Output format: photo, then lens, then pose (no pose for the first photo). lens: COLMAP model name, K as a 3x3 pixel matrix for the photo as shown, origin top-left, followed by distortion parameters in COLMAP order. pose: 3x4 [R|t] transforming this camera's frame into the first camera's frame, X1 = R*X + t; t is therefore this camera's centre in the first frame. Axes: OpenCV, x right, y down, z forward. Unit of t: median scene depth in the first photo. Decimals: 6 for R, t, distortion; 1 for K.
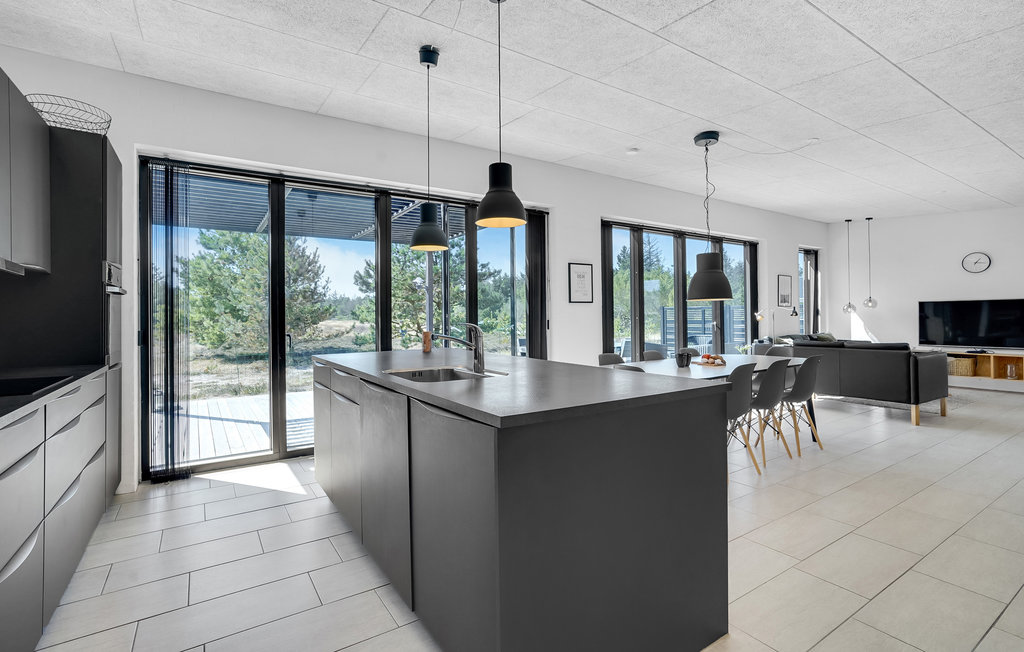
lens RADIAL K [[476.5, 0, 524.5], [0, 476.5, 309.7], [0, 0, 1]] dist [-0.027789, 0.000017]
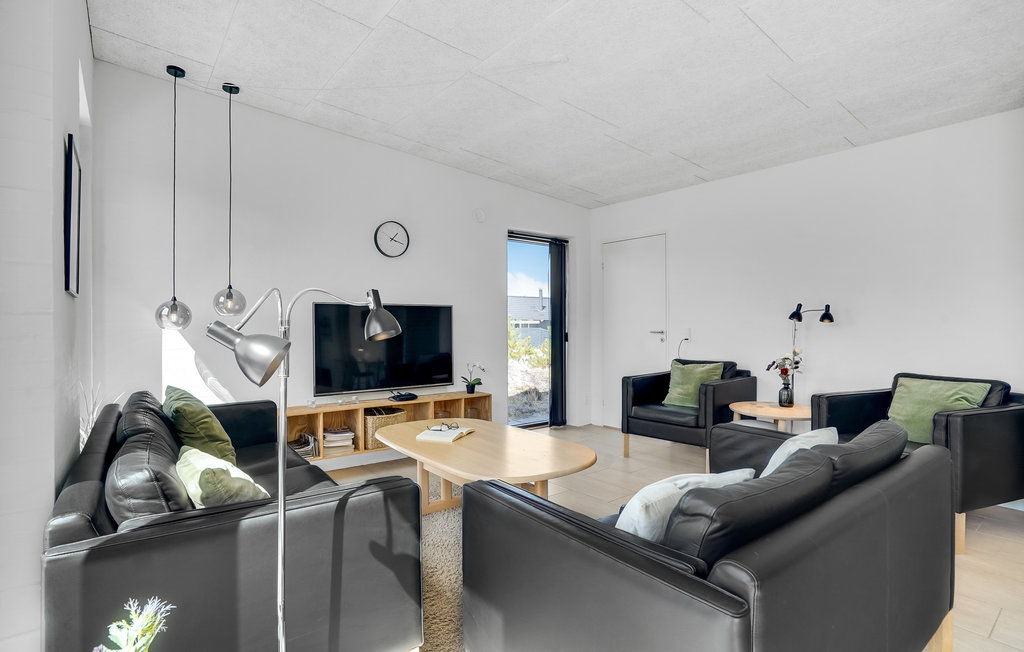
lens RADIAL K [[514.3, 0, 512.0], [0, 514.3, 326.0], [0, 0, 1]] dist [-0.035374, -0.000214]
pose [[-0.076493, 0.006826, 0.997047, 0.438283], [-0.008824, 0.999933, -0.007522, 0.011028], [-0.997031, -0.009374, -0.076427, 1.184802]]
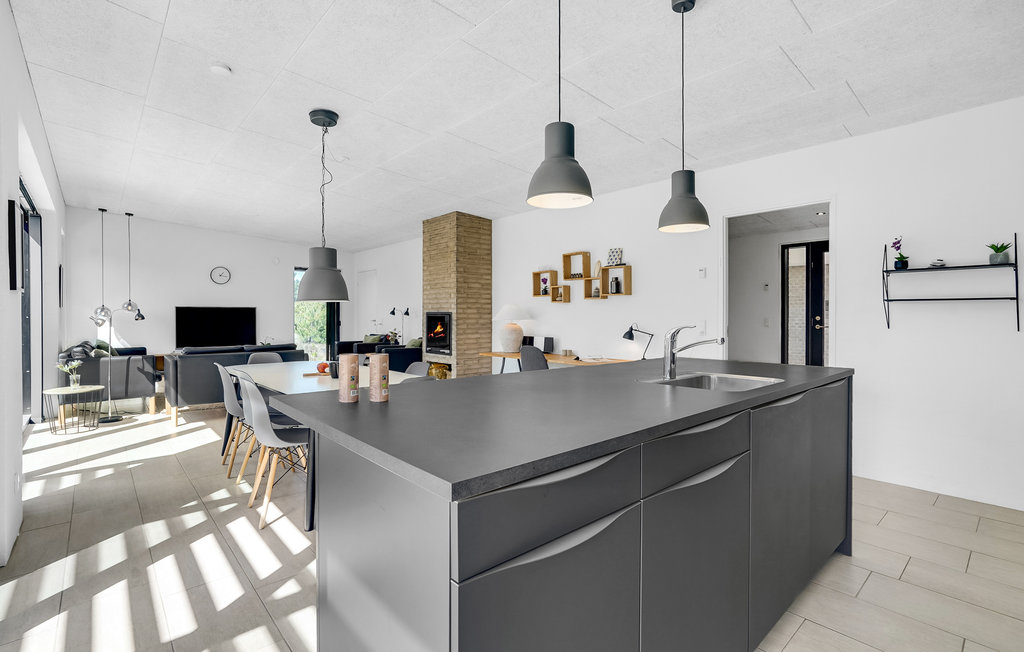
lens RADIAL K [[469.4, 0, 512.0], [0, 469.4, 326.0], [0, 0, 1]] dist [-0.026305, 0.000441]
pose [[-0.145642, -0.010759, 0.989279, -0.396455], [-0.010202, 0.999904, 0.009373, 0.011685], [-0.989285, -0.008728, -0.145738, 0.580346]]
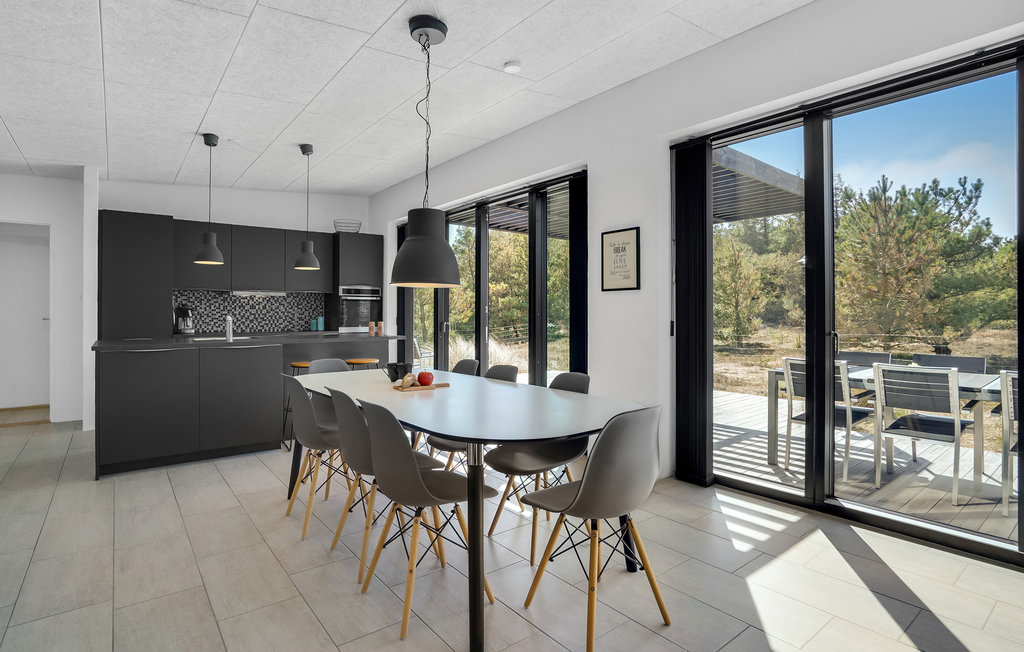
lens RADIAL K [[514.3, 0, 512.0], [0, 514.3, 326.0], [0, 0, 1]] dist [-0.035374, -0.000214]
pose [[0.074097, 0.030821, -0.996775, 0.794526], [0.009934, 0.999450, 0.031643, 0.010046], [0.997202, -0.012247, 0.073750, 0.790260]]
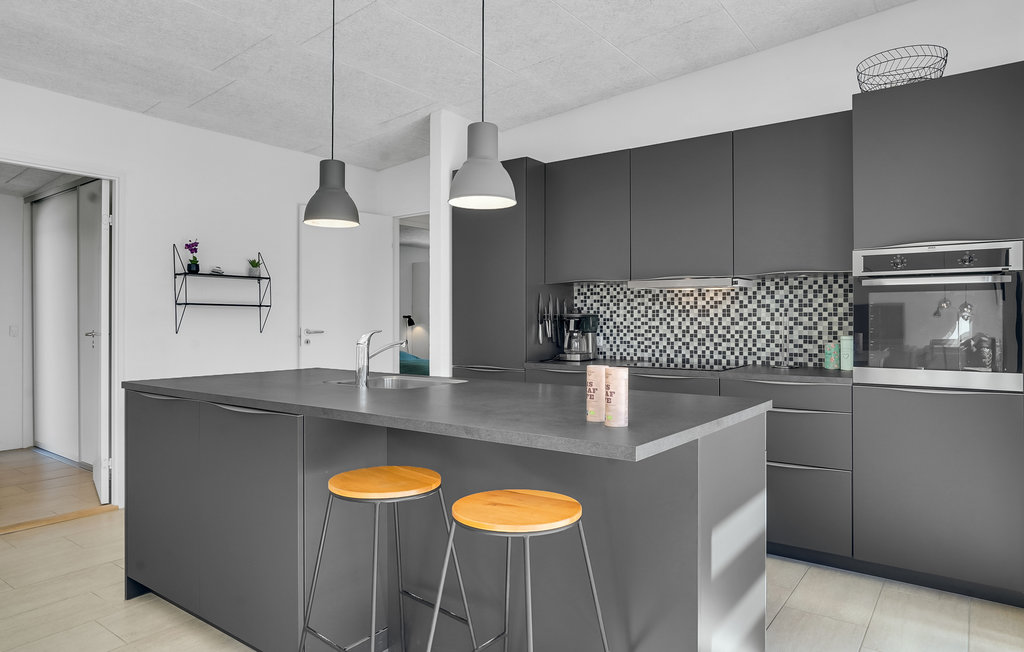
lens RADIAL K [[647.4, 0, 497.2], [0, 647.4, 328.4], [0, 0, 1]] dist [-0.025146, -0.001612]
pose [[-0.950649, 0.011458, -0.310057, -0.001278], [0.010344, 0.999933, 0.005236, 0.009304], [0.310096, 0.001770, -0.950703, 0.891610]]
